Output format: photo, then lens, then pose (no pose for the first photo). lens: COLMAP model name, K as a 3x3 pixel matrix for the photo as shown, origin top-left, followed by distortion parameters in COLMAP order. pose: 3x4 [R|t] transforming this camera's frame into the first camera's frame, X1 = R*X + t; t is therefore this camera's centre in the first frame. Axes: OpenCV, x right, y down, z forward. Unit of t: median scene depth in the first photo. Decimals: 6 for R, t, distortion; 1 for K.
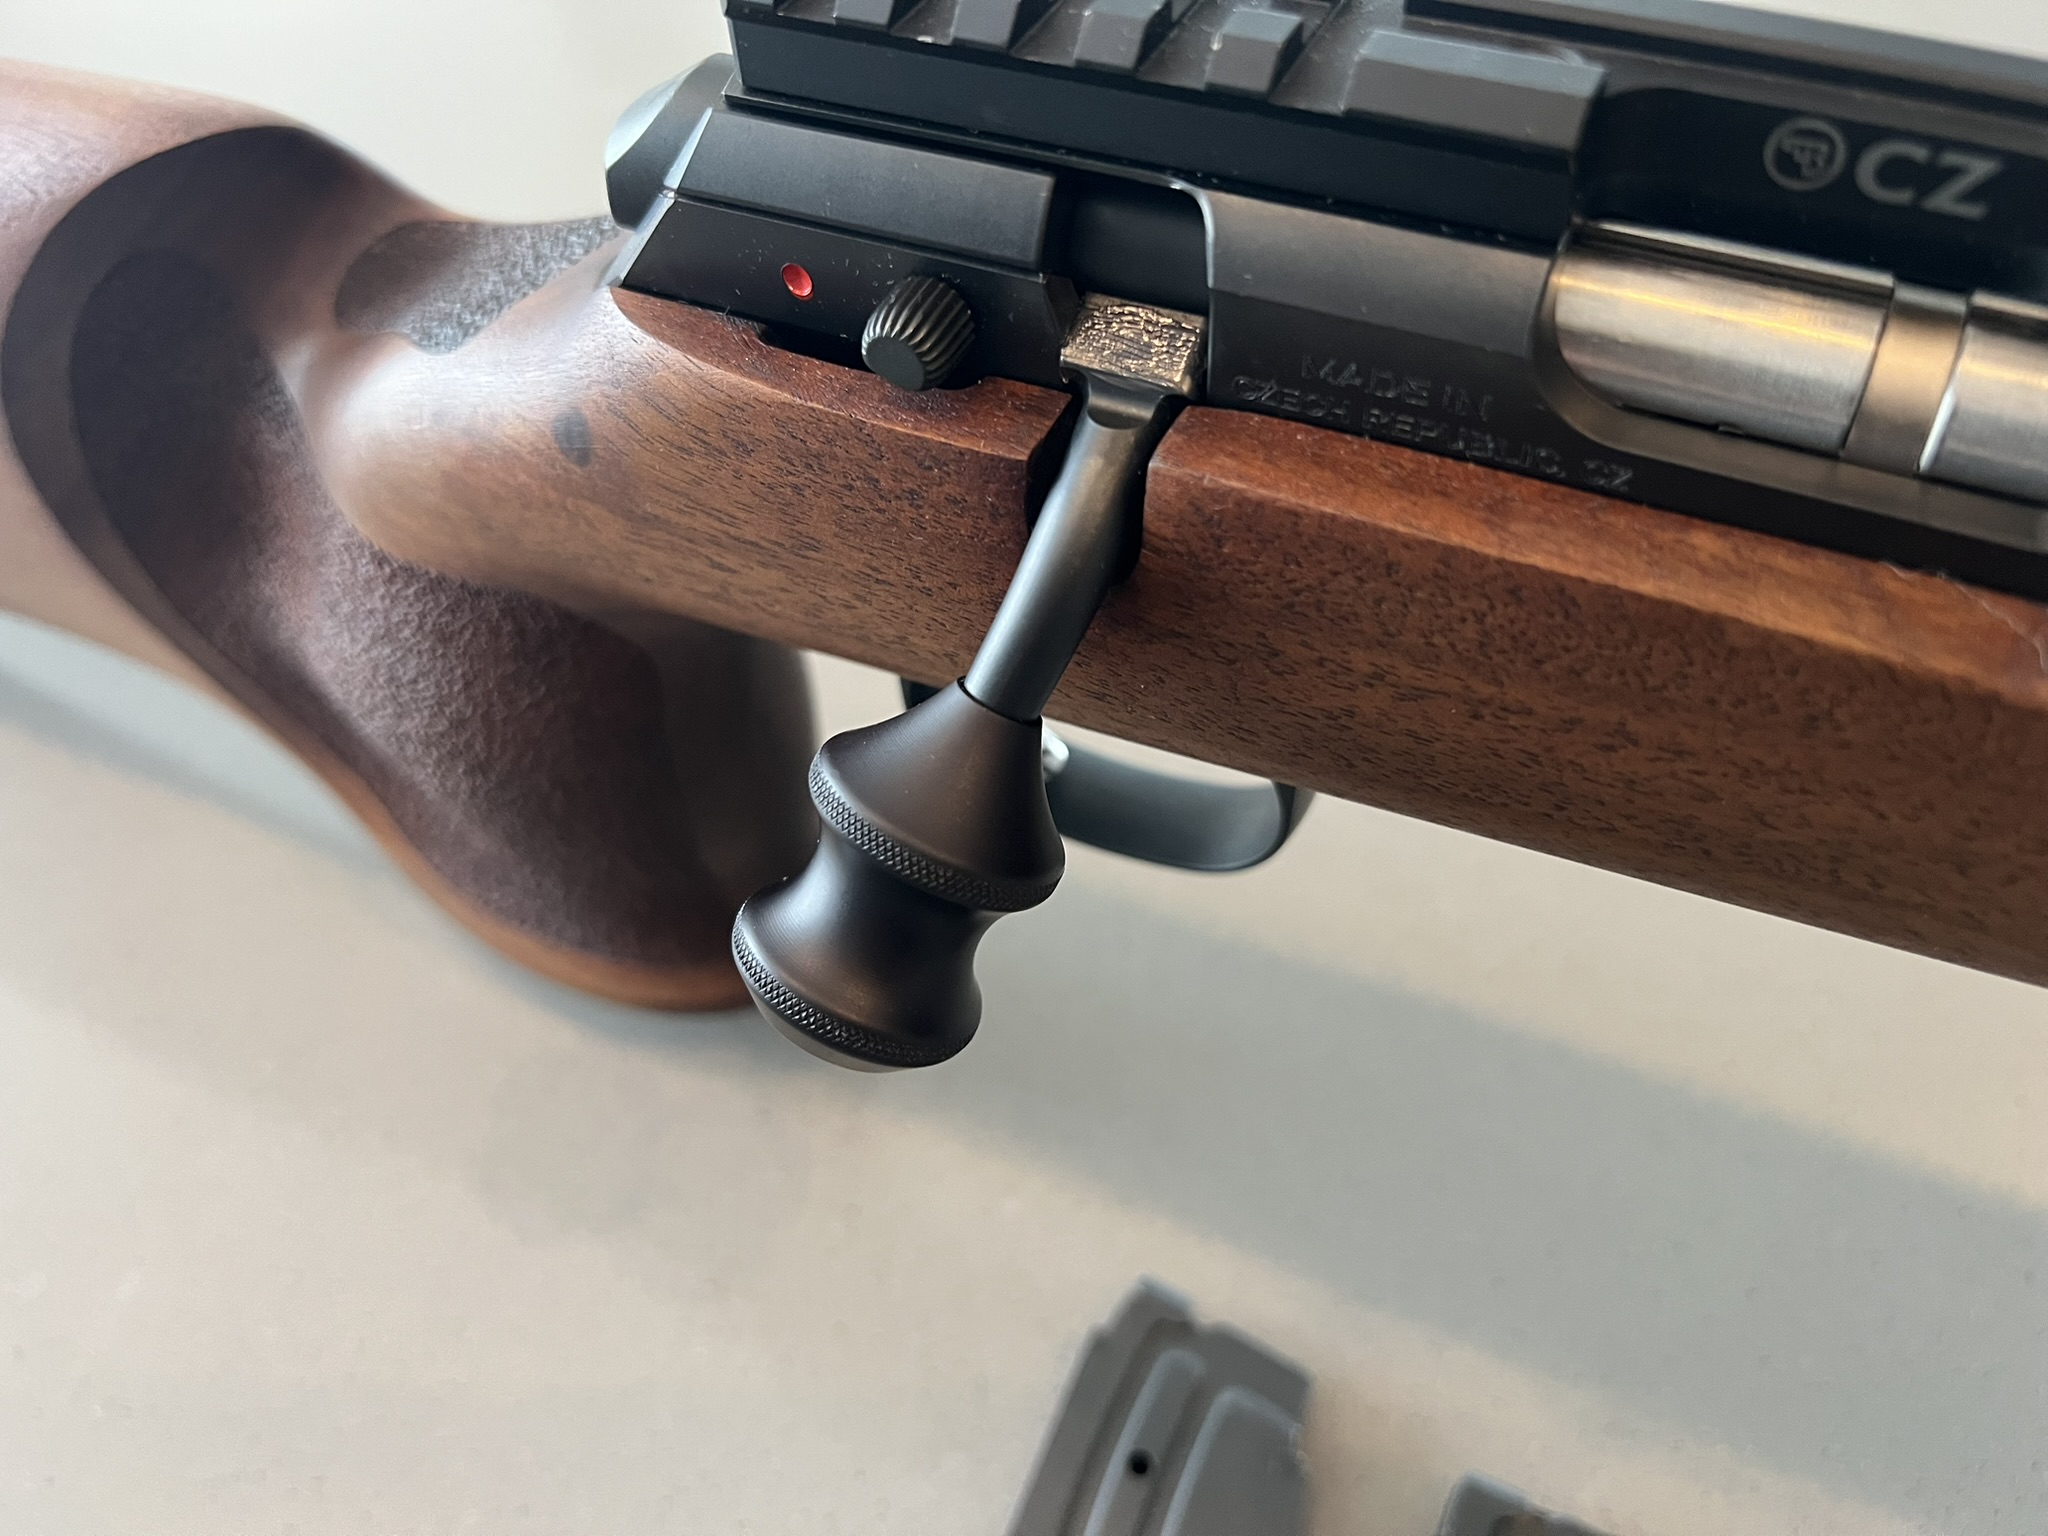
lens RADIAL K [[1538.9, 0, 1045.8], [0, 1538.9, 776.3], [0, 0, 1]] dist [0.022277, -0.023570]
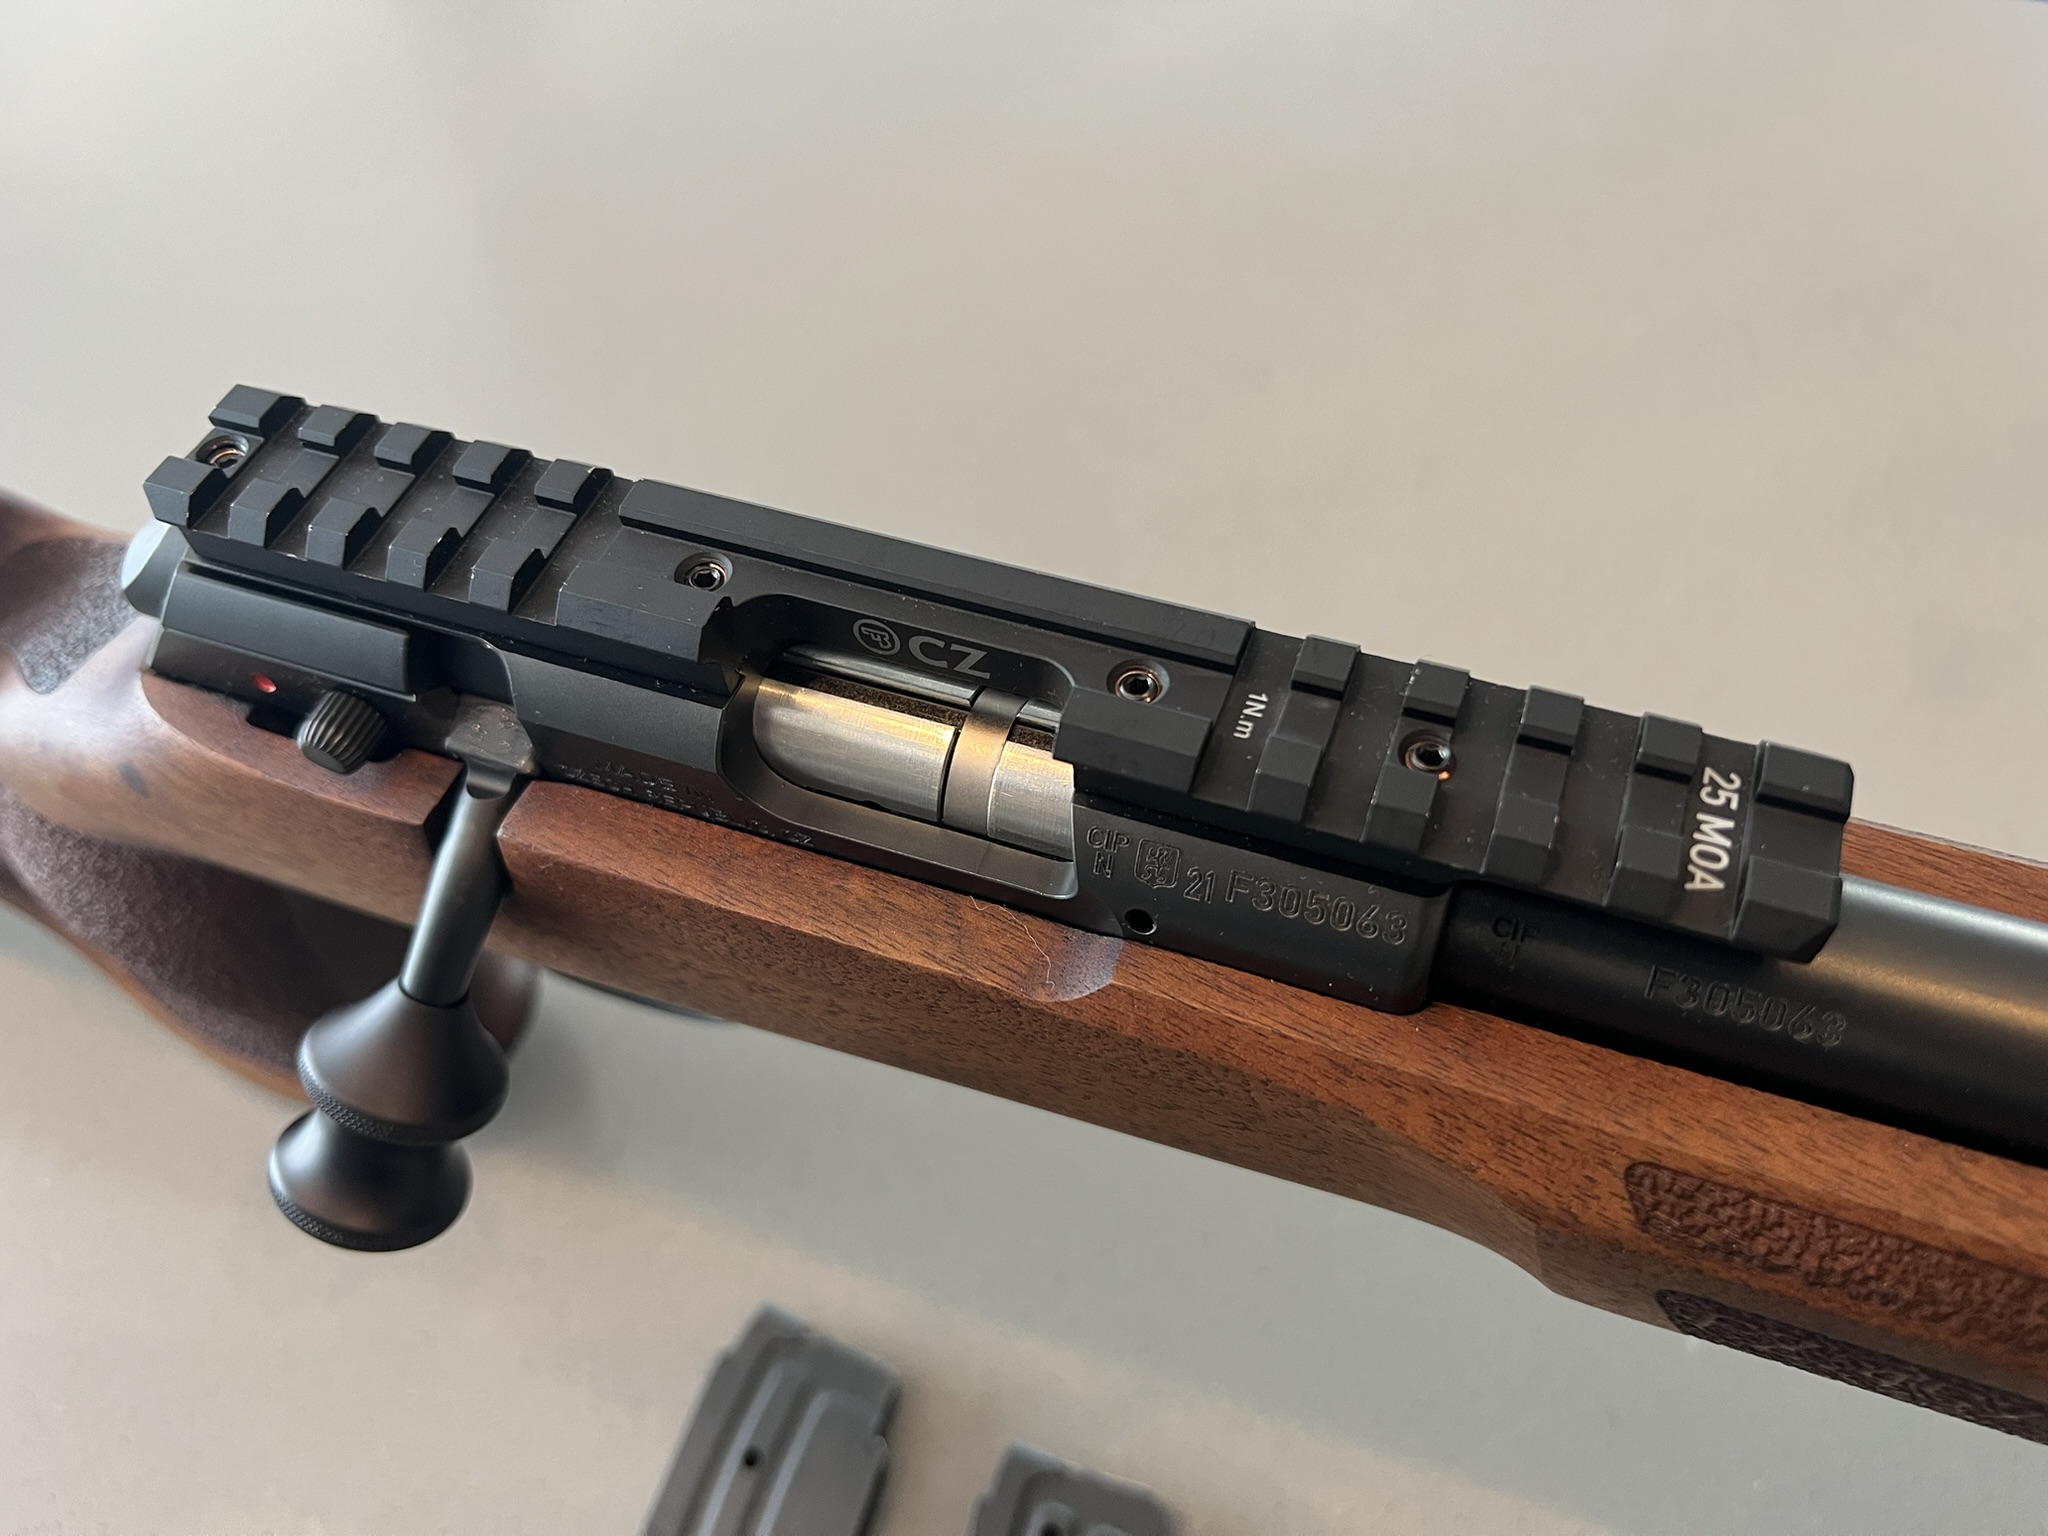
lens RADIAL K [[1538.9, 0, 1005.8], [0, 1538.9, 766.7], [0, 0, 1]] dist [0.022277, -0.023570]
pose [[0.996655, -0.079732, 0.017960, 0.480974], [0.078432, 0.994855, 0.064126, -0.301680], [-0.022981, -0.062503, 0.997780, -0.380963]]
